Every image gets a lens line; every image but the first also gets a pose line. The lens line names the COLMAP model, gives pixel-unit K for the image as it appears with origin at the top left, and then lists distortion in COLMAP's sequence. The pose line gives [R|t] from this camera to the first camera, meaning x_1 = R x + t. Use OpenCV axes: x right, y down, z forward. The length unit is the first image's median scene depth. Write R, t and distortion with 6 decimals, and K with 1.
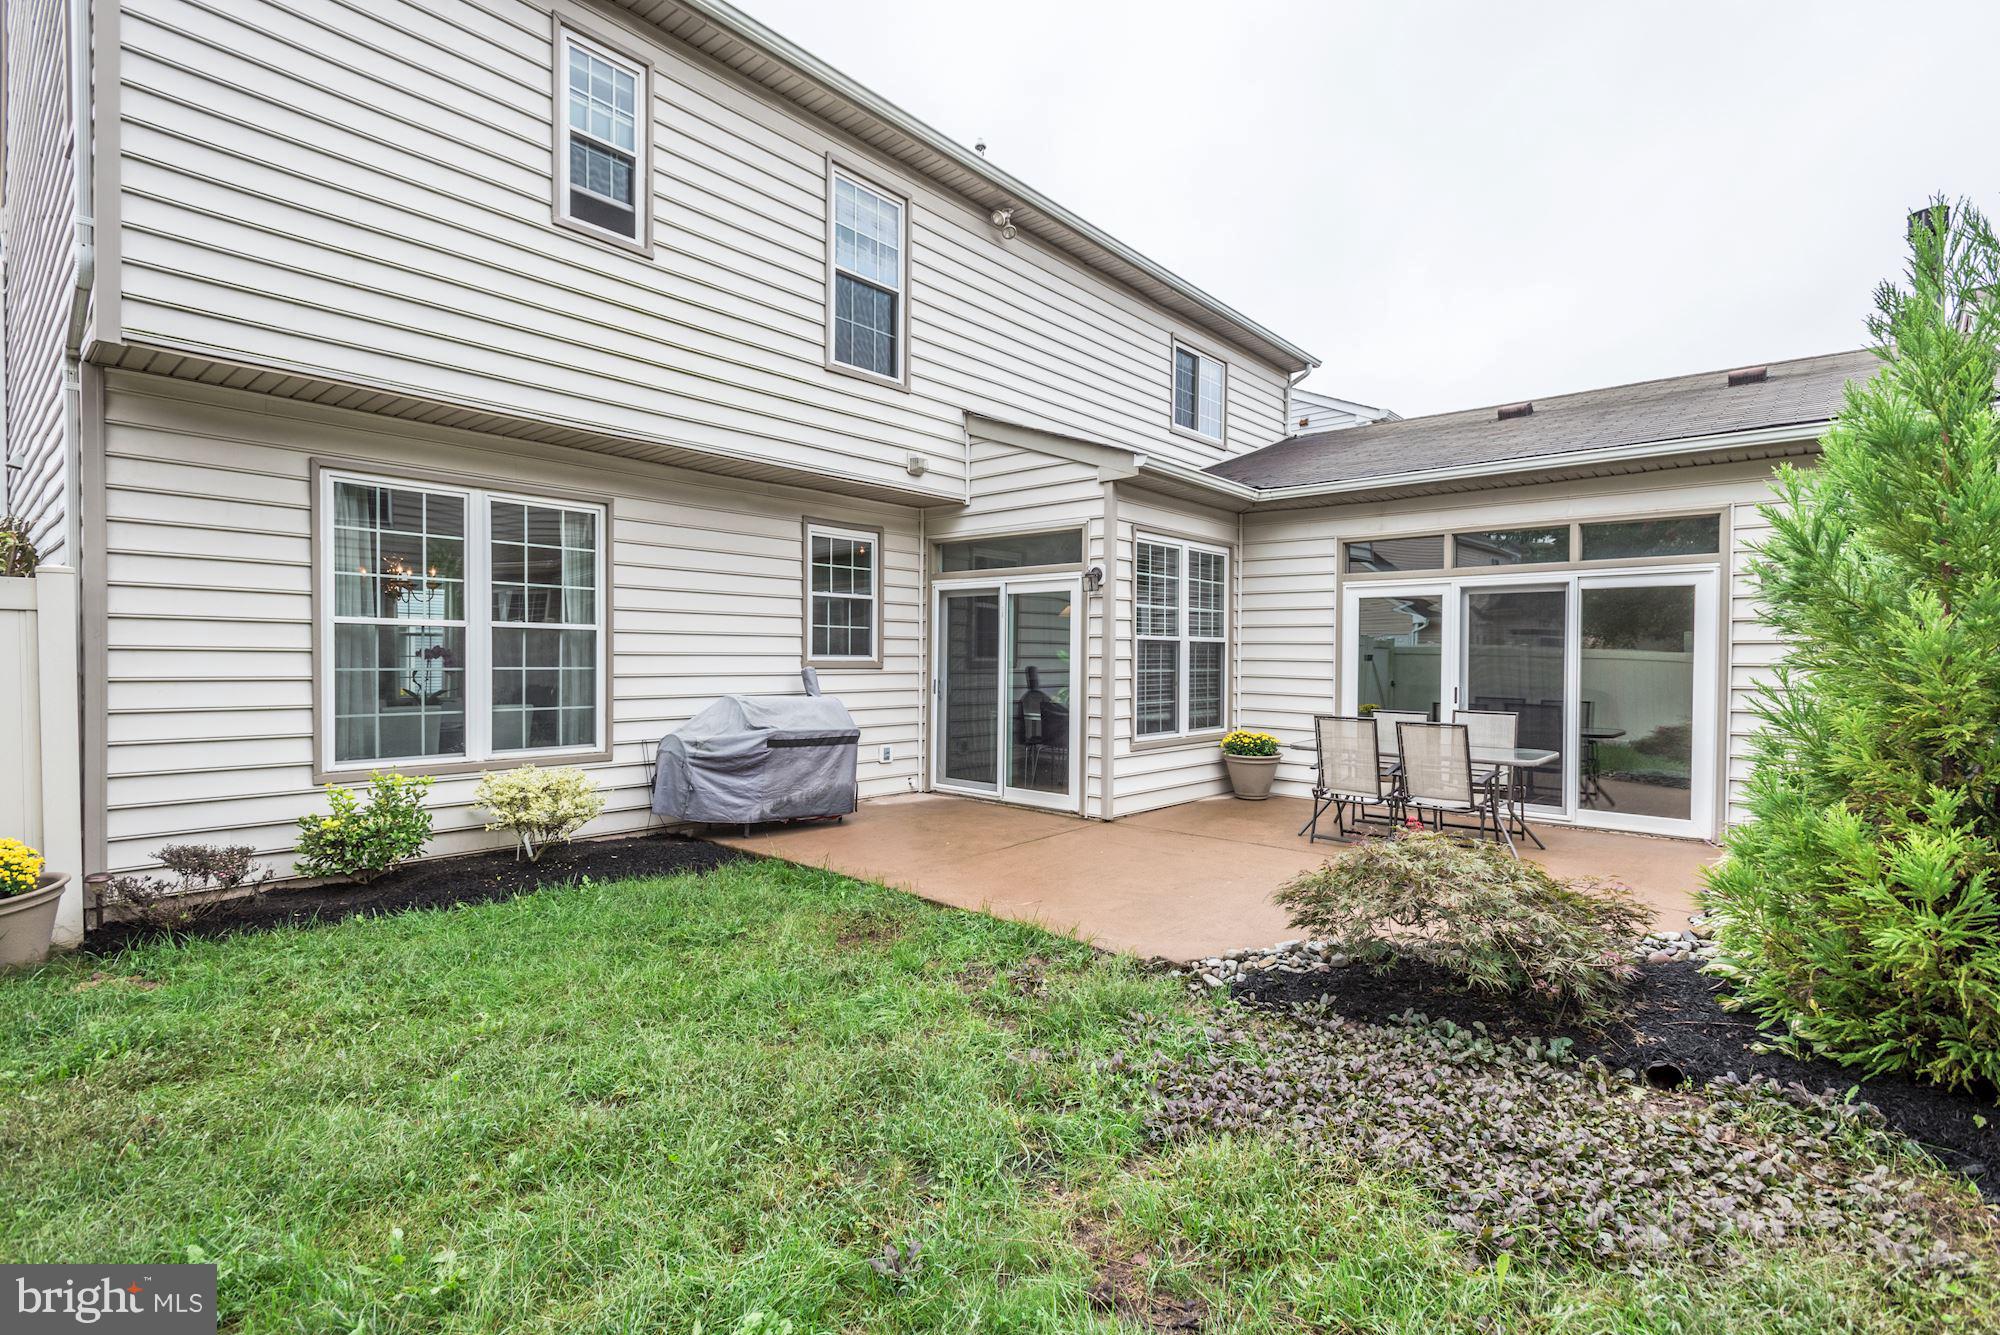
lens RADIAL K [[930.0, 0, 1000.0], [0, 930.0, 667.5], [0, 0, 1]] dist [0.018526, -0.000017]
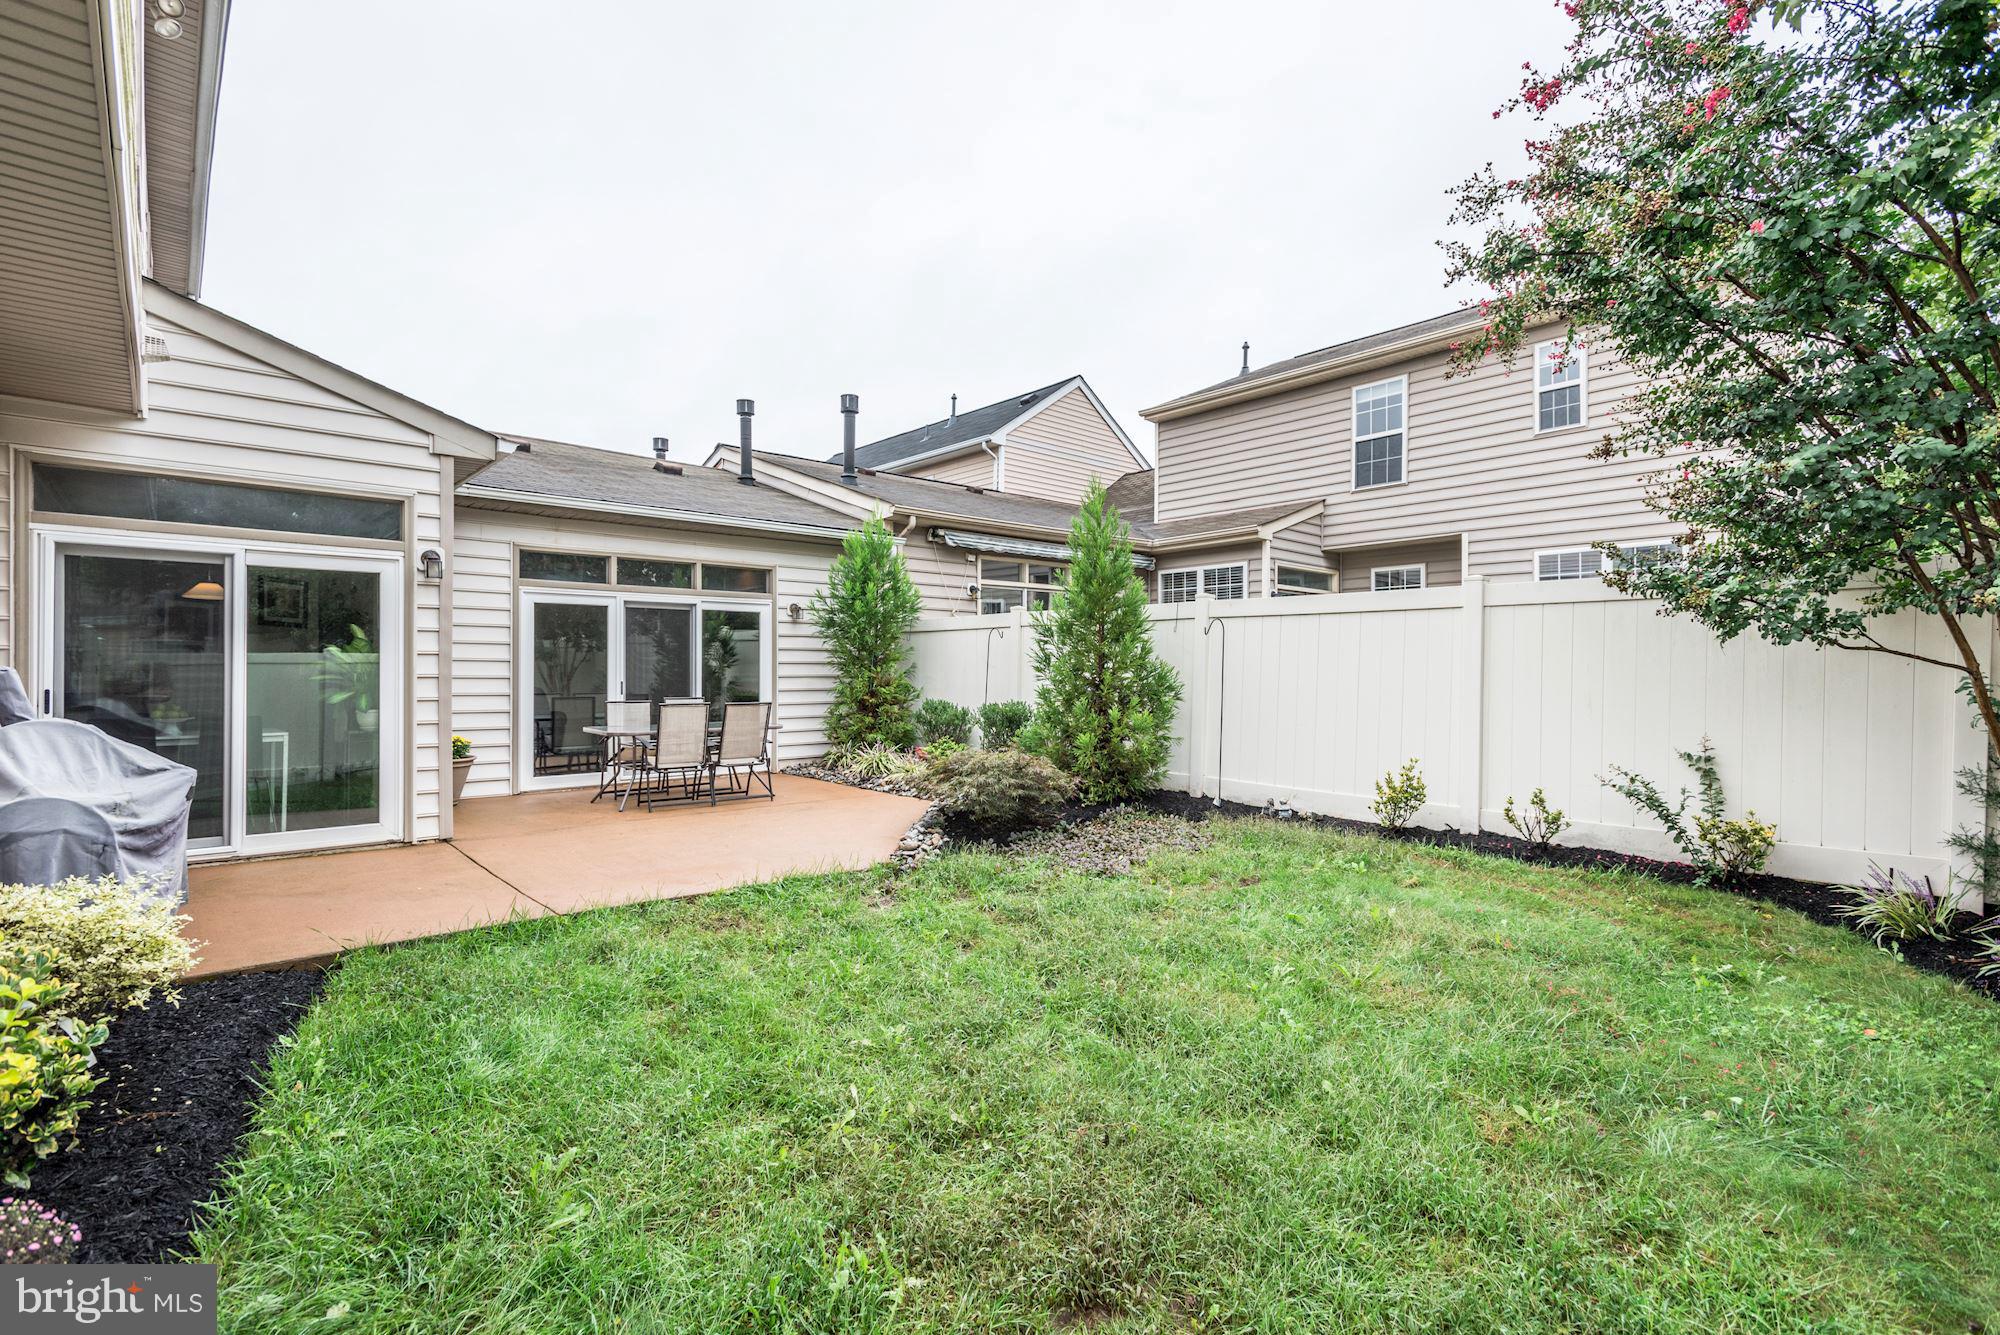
lens RADIAL K [[951.3, 0, 1000.0], [0, 951.3, 667.5], [0, 0, 1]] dist [-0.003265, 0.000237]
pose [[0.120764, -0.002151, 0.992679, -0.676792], [0.012892, 0.999917, 0.000598, 0.007607], [-0.992597, 0.012725, 0.120782, 0.350081]]
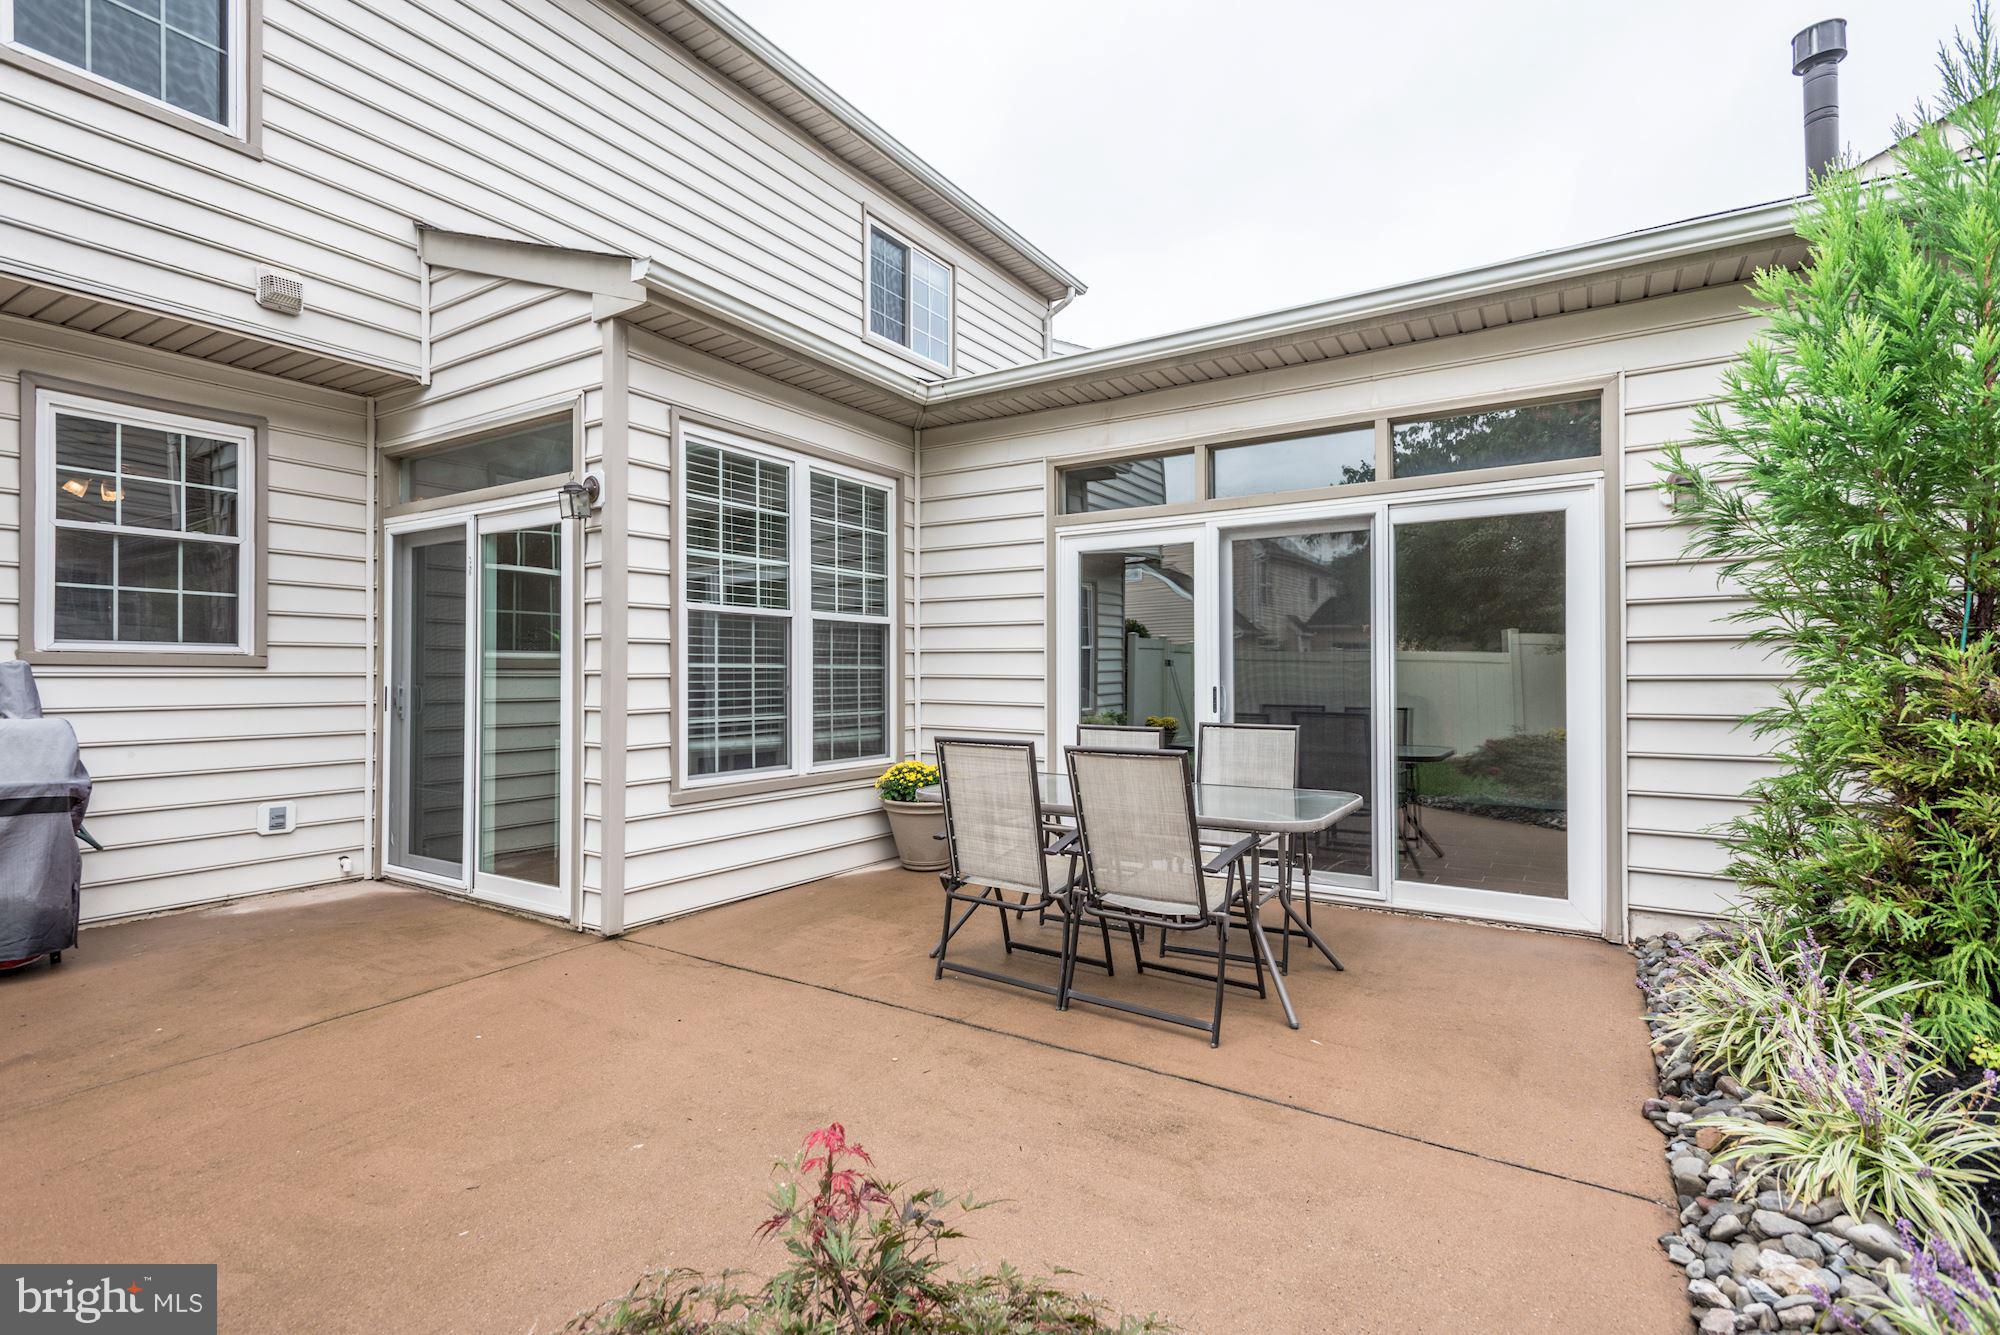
lens RADIAL K [[930.0, 0, 1000.0], [0, 930.0, 667.5], [0, 0, 1]] dist [0.018526, -0.000017]
pose [[0.987862, -0.007544, 0.155149, 0.243563], [0.010938, 0.999719, -0.021034, 0.019434], [-0.154946, 0.022476, 0.987667, 0.395447]]
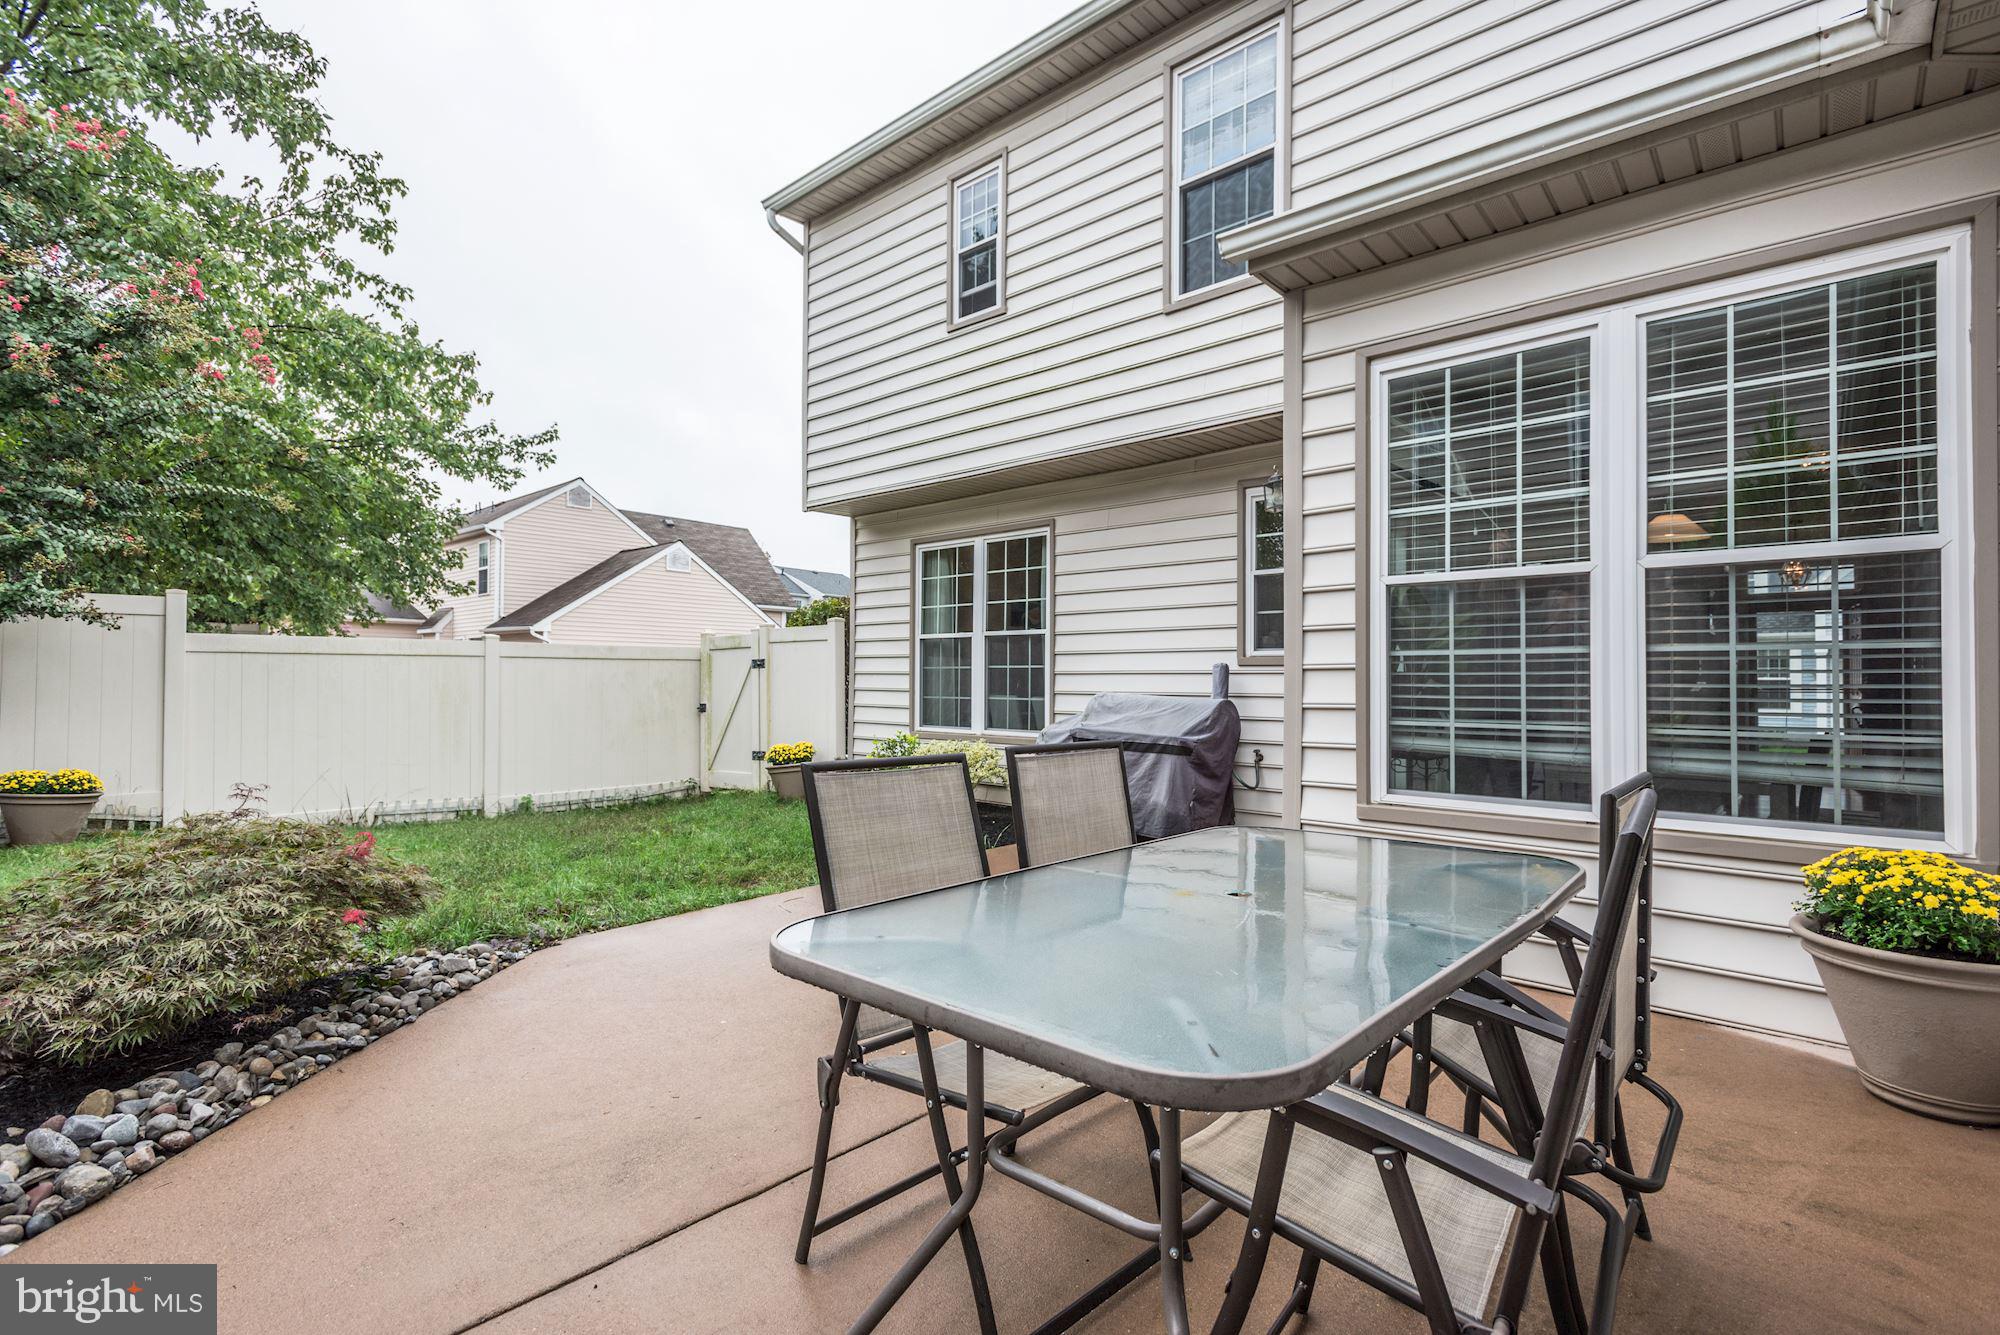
lens RADIAL K [[951.3, 0, 1000.0], [0, 951.3, 667.5], [0, 0, 1]] dist [-0.003265, 0.000237]
pose [[-0.031455, -0.024568, -0.999203, 0.621278], [-0.018195, 0.999546, -0.024004, 0.026023], [0.999340, 0.017425, -0.031888, 0.805489]]
